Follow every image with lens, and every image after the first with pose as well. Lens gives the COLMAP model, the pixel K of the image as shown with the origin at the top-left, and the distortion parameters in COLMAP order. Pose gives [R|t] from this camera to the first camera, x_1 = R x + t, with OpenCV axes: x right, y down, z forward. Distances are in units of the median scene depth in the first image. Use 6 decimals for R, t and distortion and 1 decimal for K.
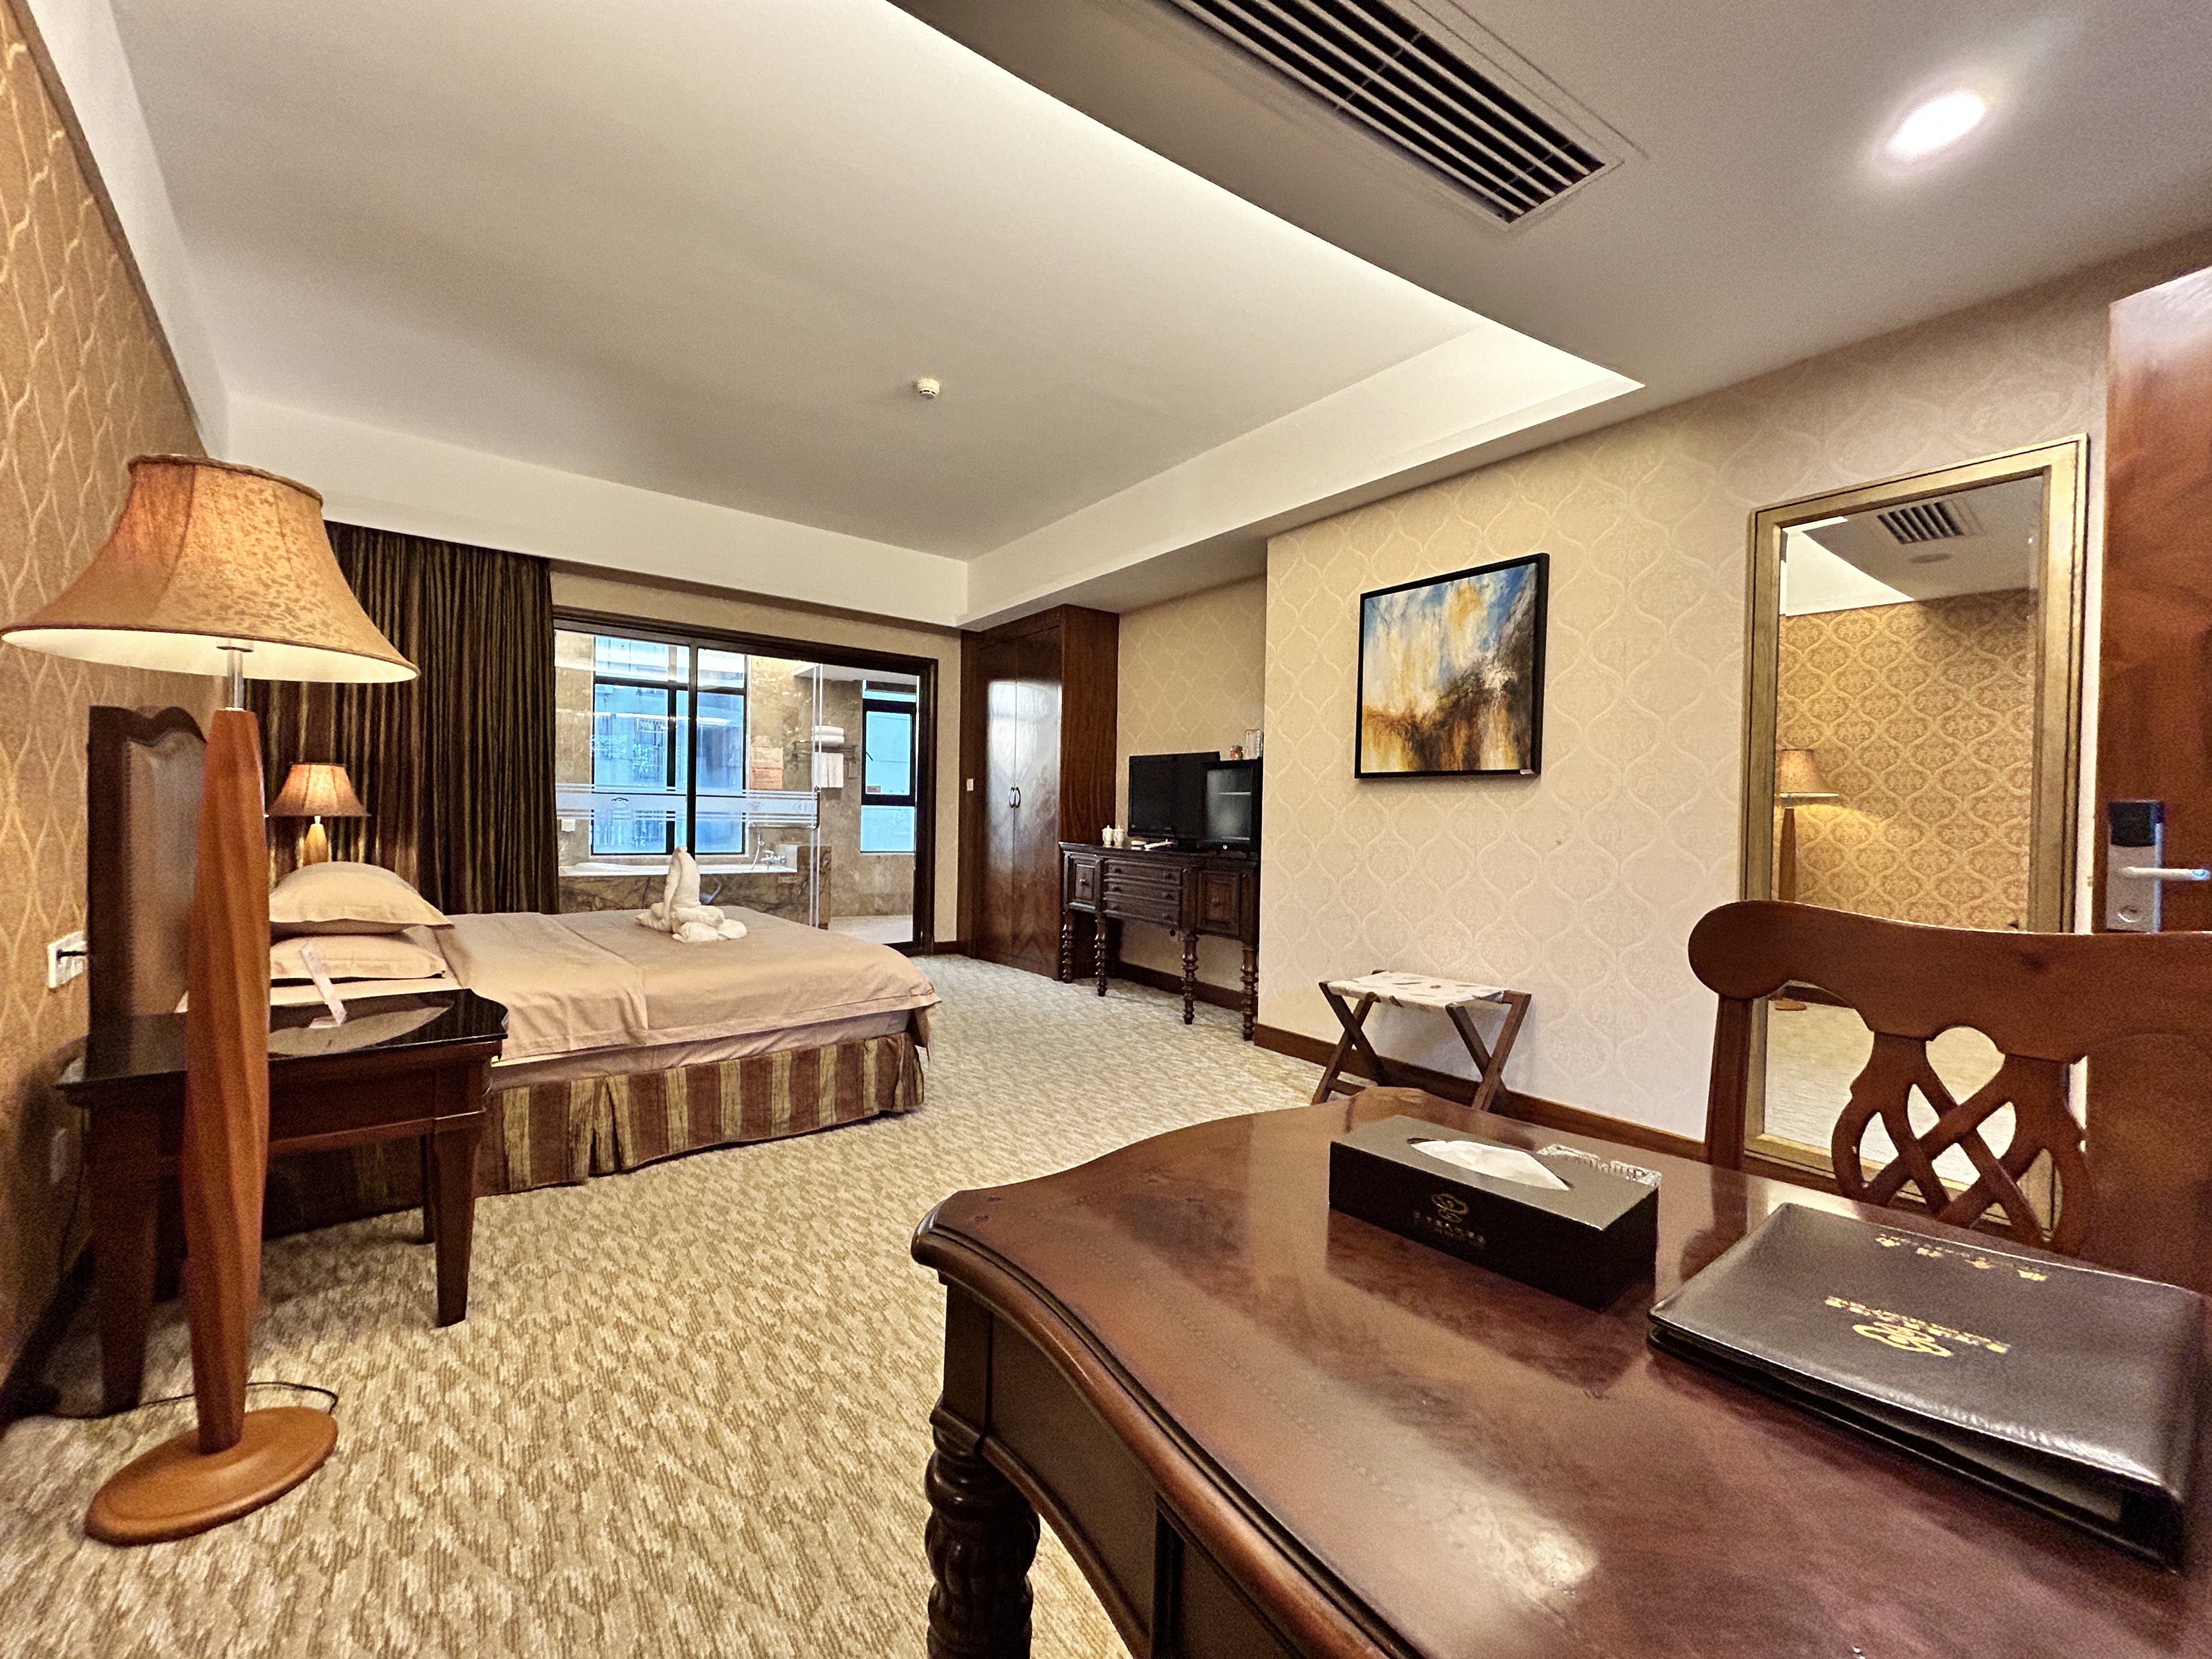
lens RADIAL K [[890.4, 0, 1108.3], [0, 890.4, 825.2], [0, 0, 1]] dist [-0.020000, 0.006416]
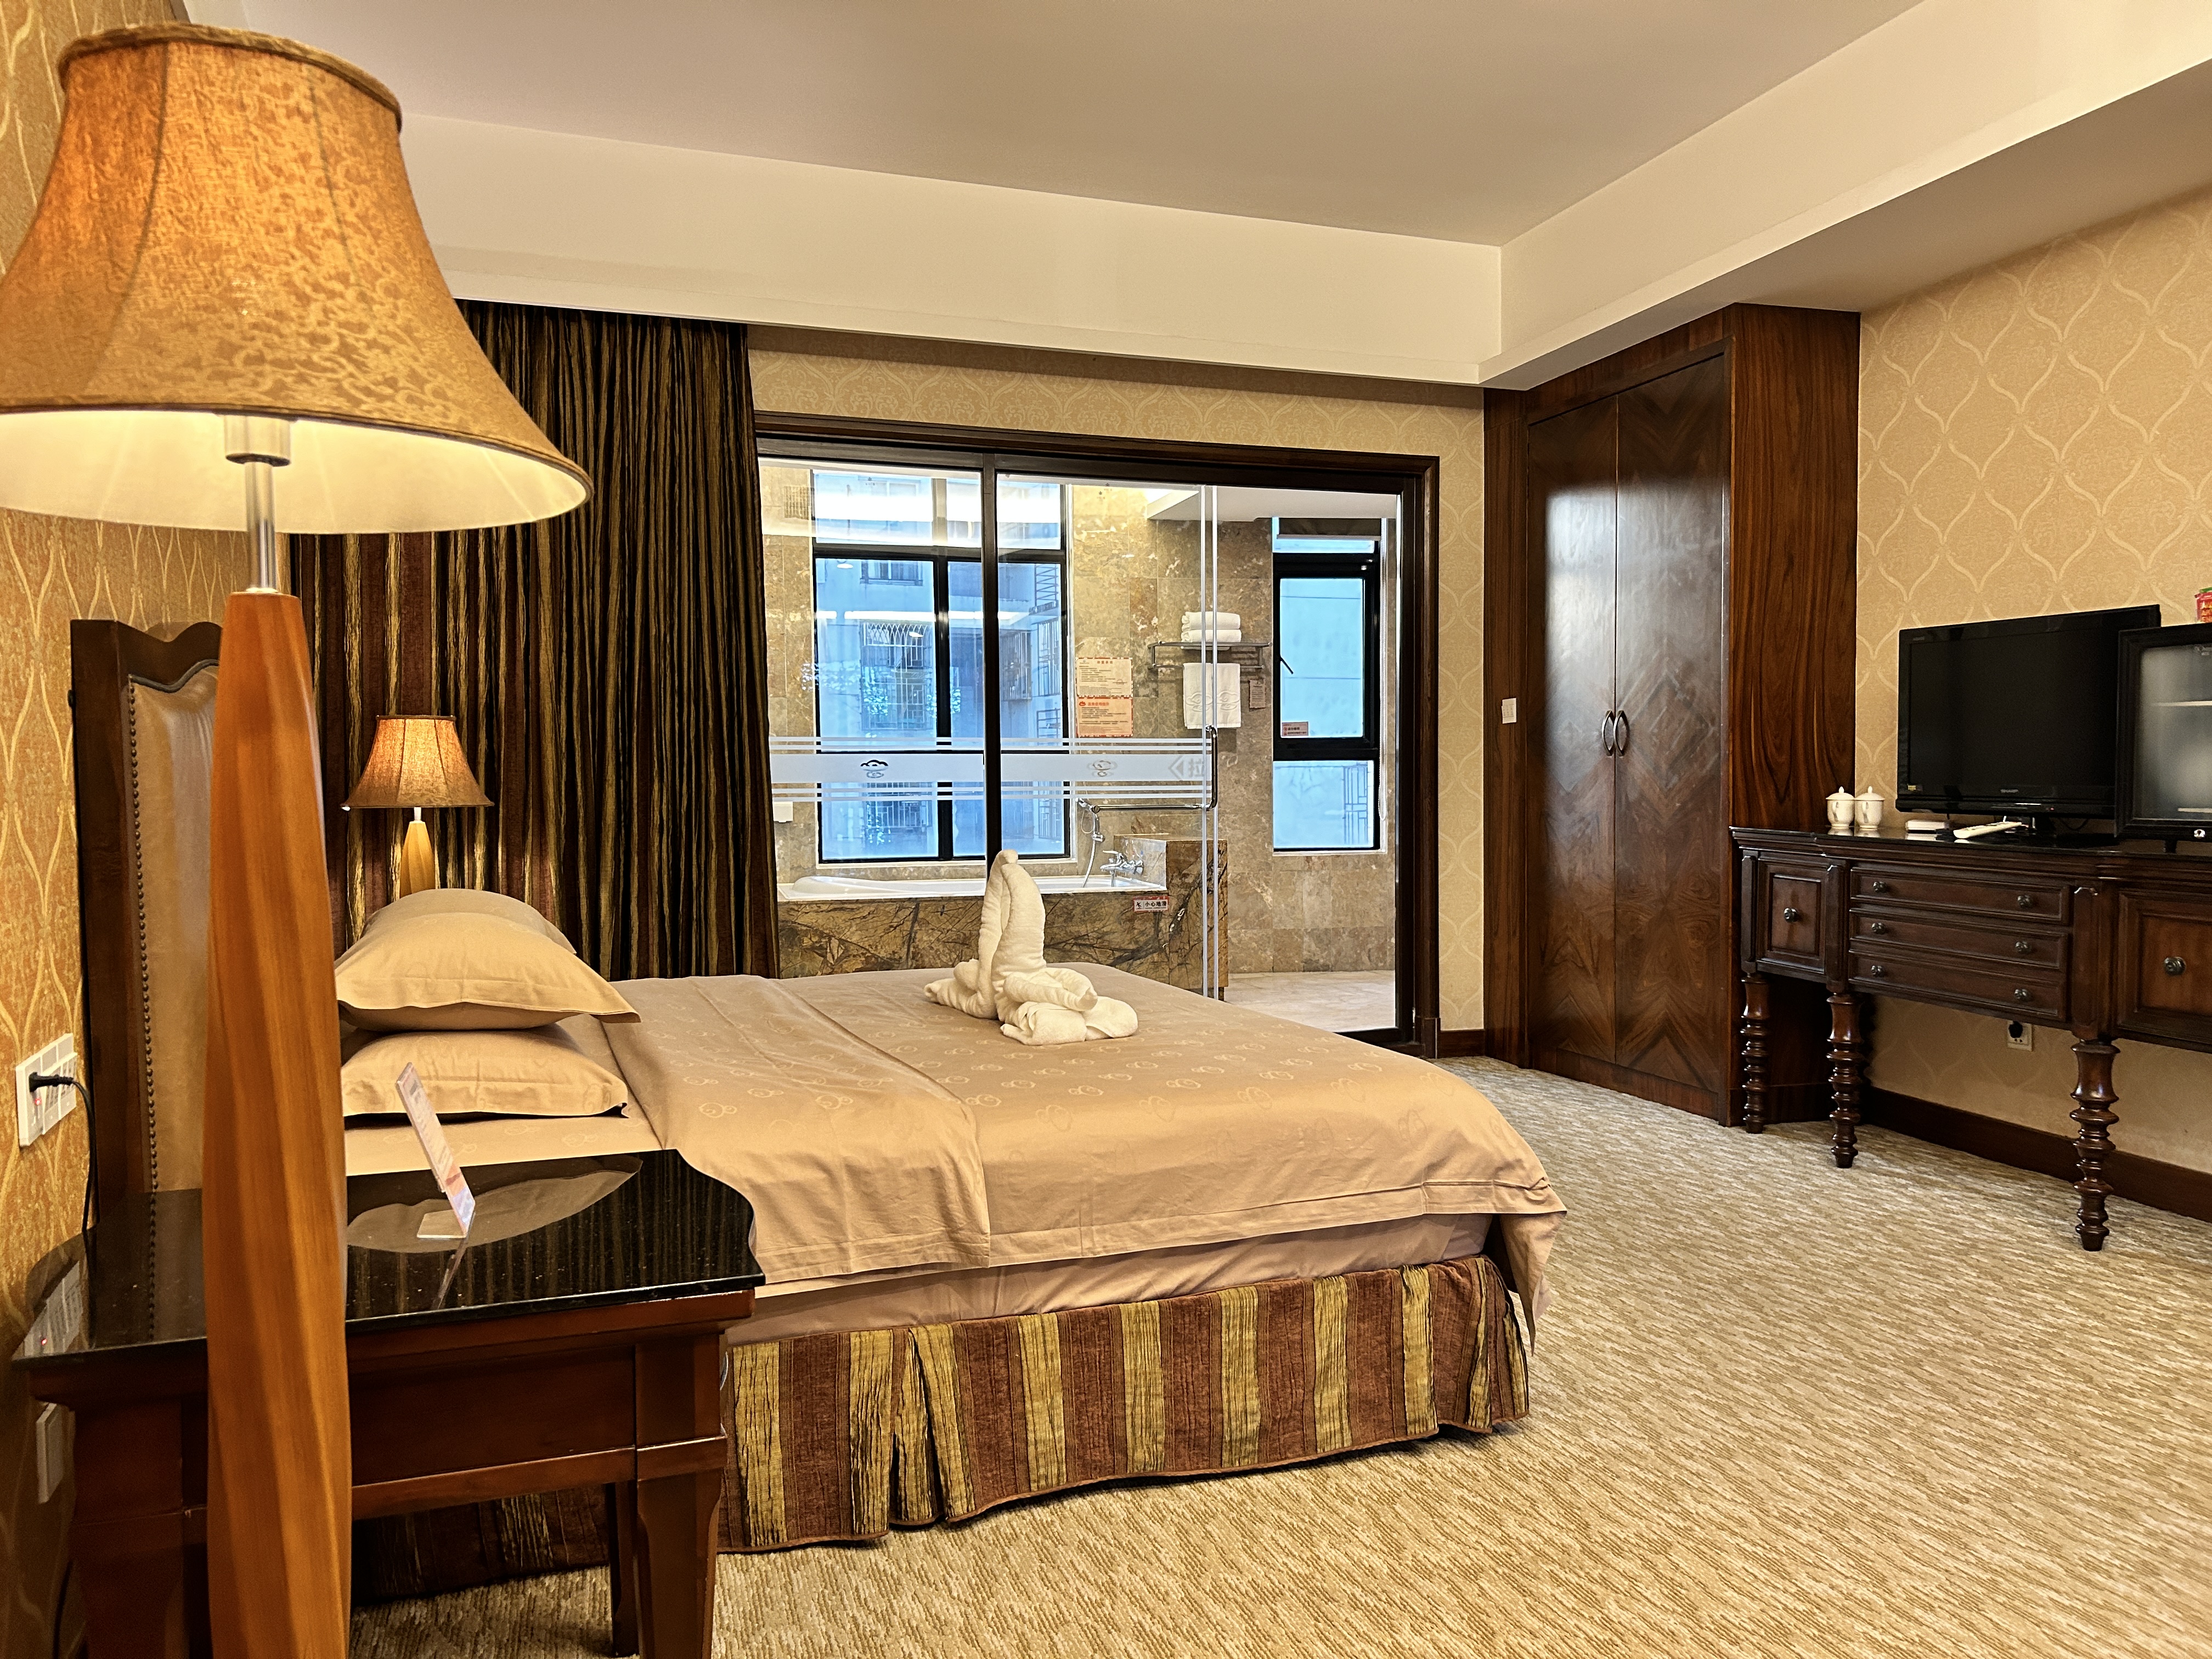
lens RADIAL K [[1667.1, 0, 1106.0], [0, 1667.1, 829.5], [0, 0, 1]] dist [0.000705, -0.005847]
pose [[0.942157, -0.017741, -0.334703, -0.129823], [0.025087, 0.999530, 0.017637, -0.005202], [0.334233, -0.025013, 0.942159, 0.145259]]
